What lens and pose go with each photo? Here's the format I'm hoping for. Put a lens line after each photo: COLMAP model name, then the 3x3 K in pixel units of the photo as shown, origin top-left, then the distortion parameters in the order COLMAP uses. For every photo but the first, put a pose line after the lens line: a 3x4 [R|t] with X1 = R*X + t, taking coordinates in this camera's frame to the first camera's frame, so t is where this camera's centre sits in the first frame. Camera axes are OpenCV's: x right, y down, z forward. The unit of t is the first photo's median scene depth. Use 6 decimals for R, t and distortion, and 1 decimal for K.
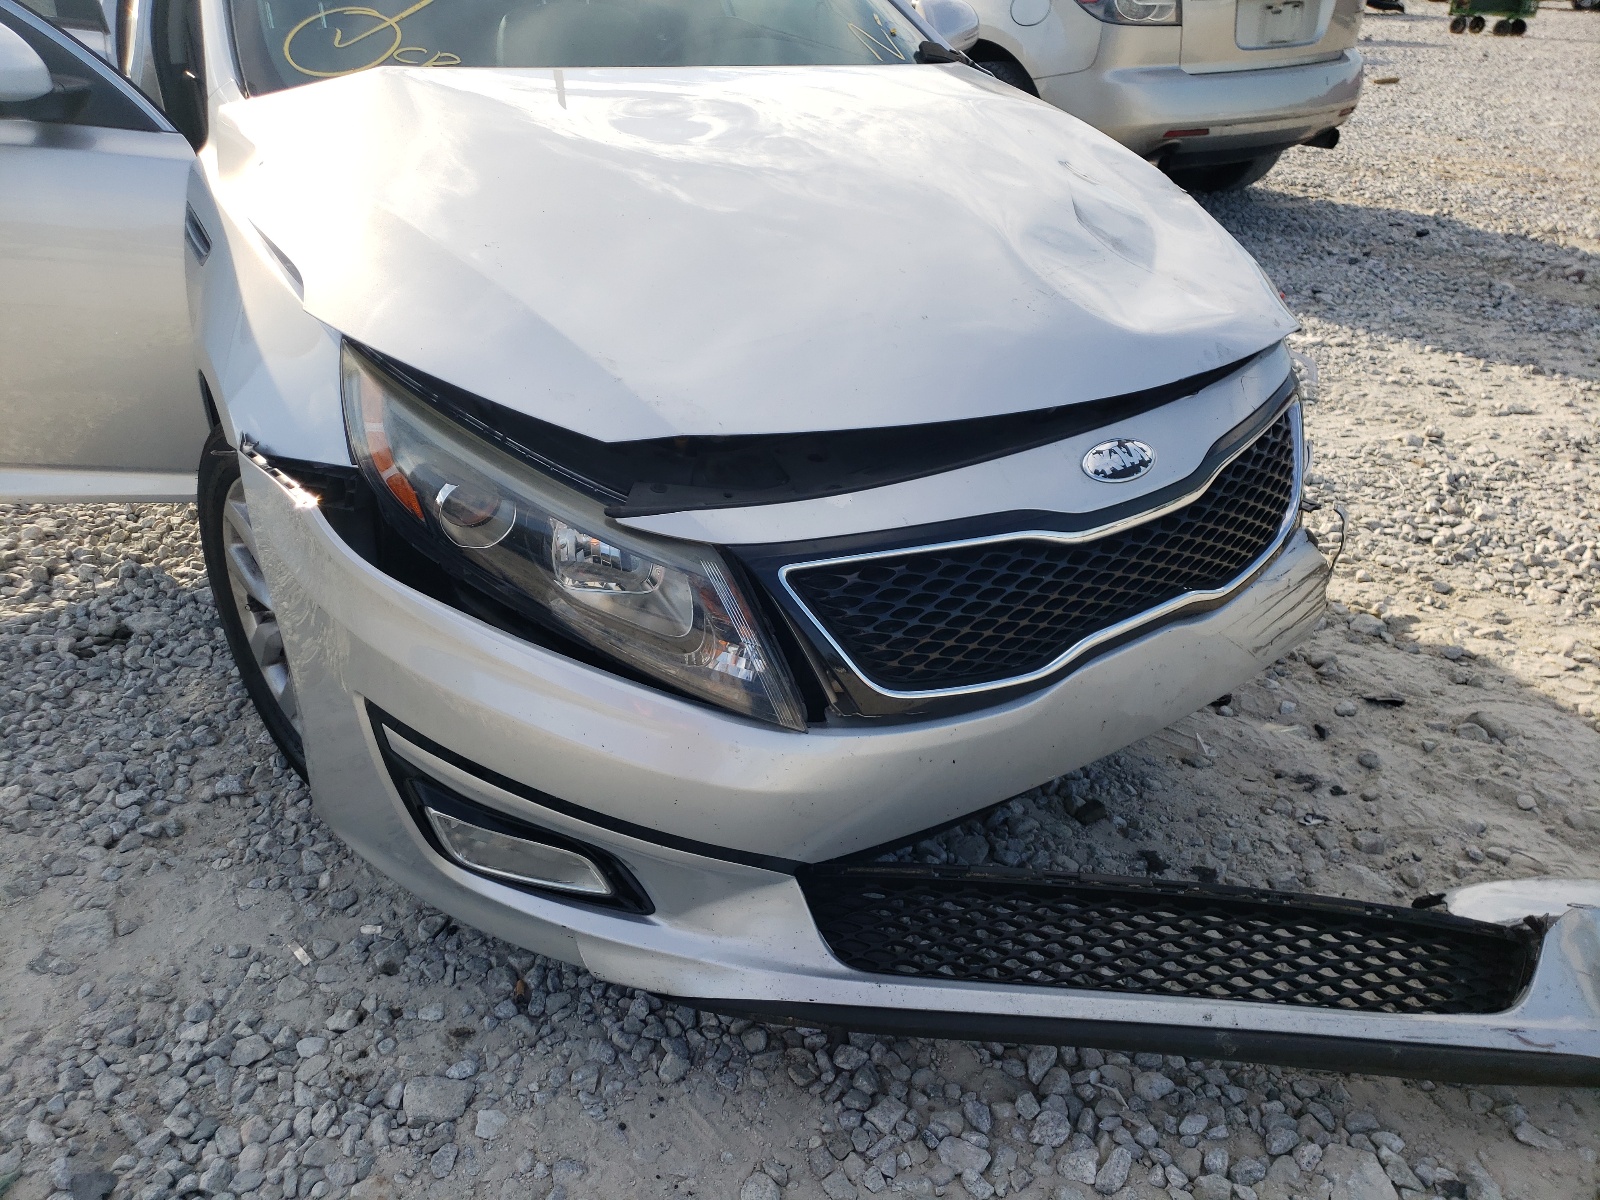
lens RADIAL K [[1220.1, 0, 796.8], [0, 1220.1, 594.3], [0, 0, 1]] dist [0.013269, -0.020515]
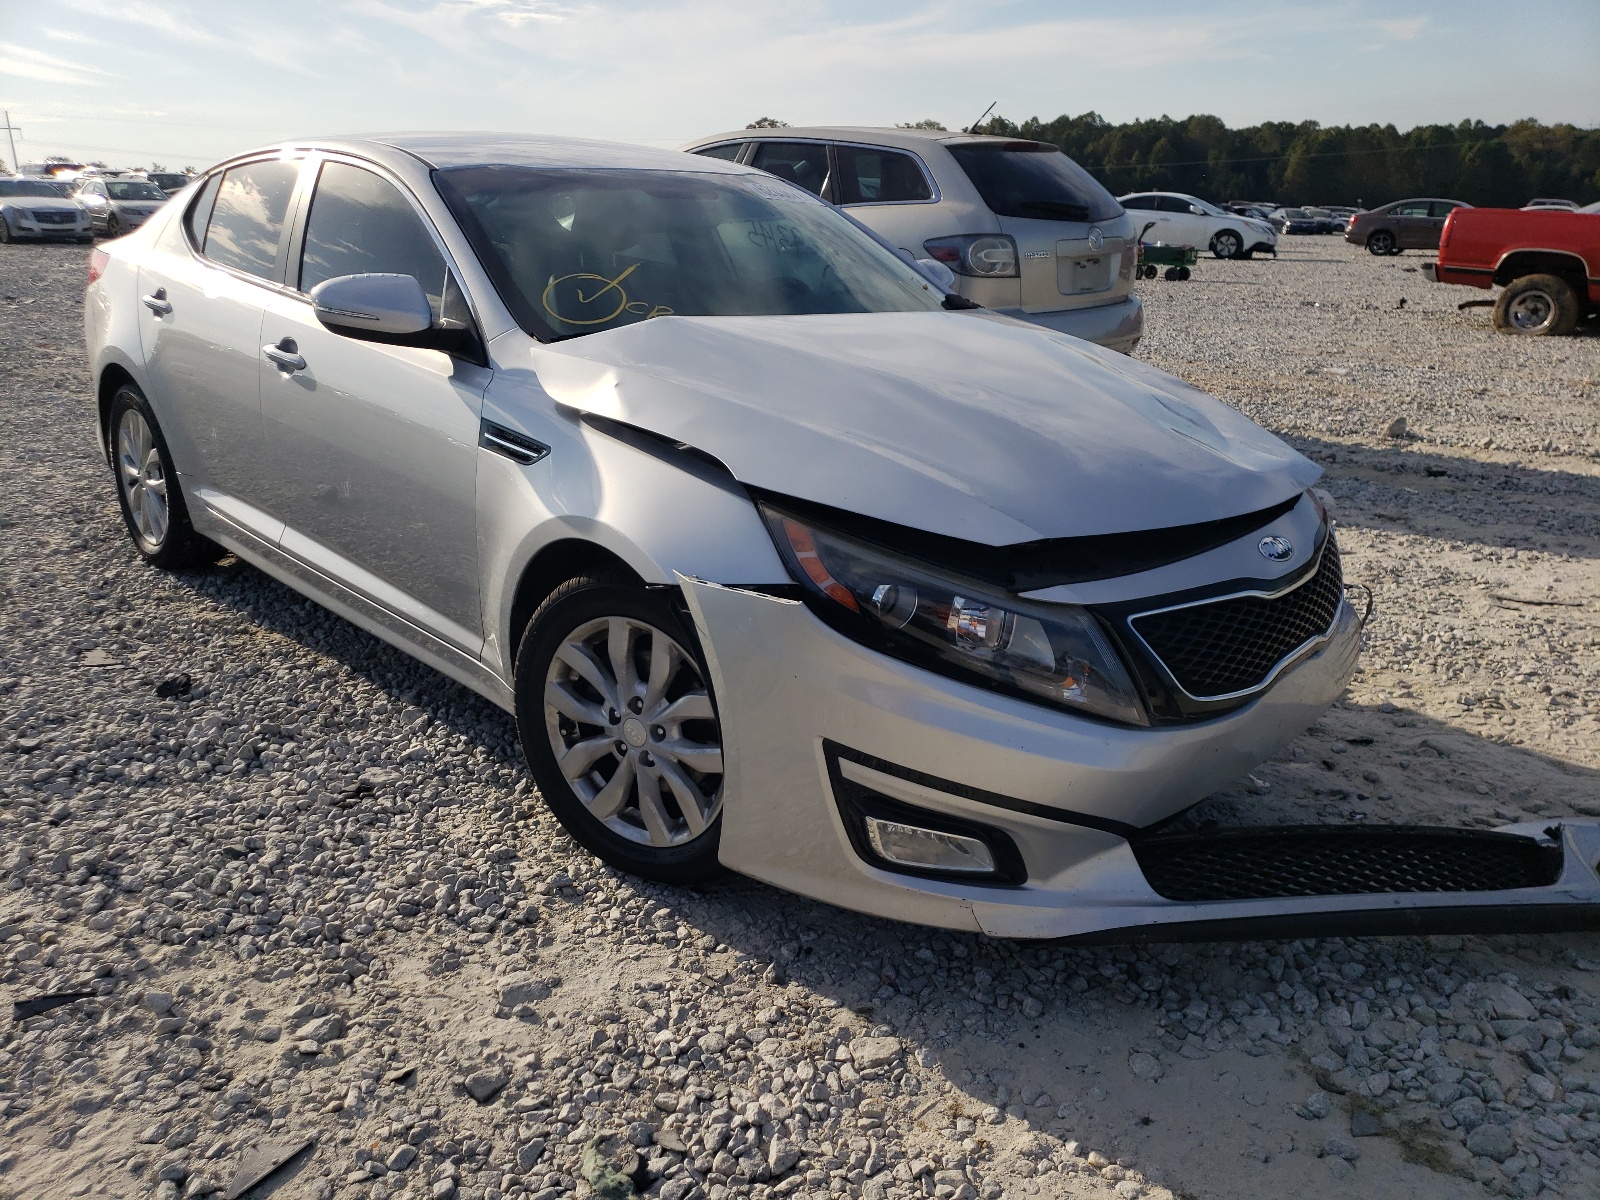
lens RADIAL K [[1220.1, 0, 804.8], [0, 1220.1, 606.0], [0, 0, 1]] dist [0.013269, -0.020515]
pose [[0.975023, -0.065789, 0.212138, -0.427999], [0.101098, 0.981902, -0.160149, 0.099699], [-0.197763, 0.177595, 0.964028, -0.237368]]
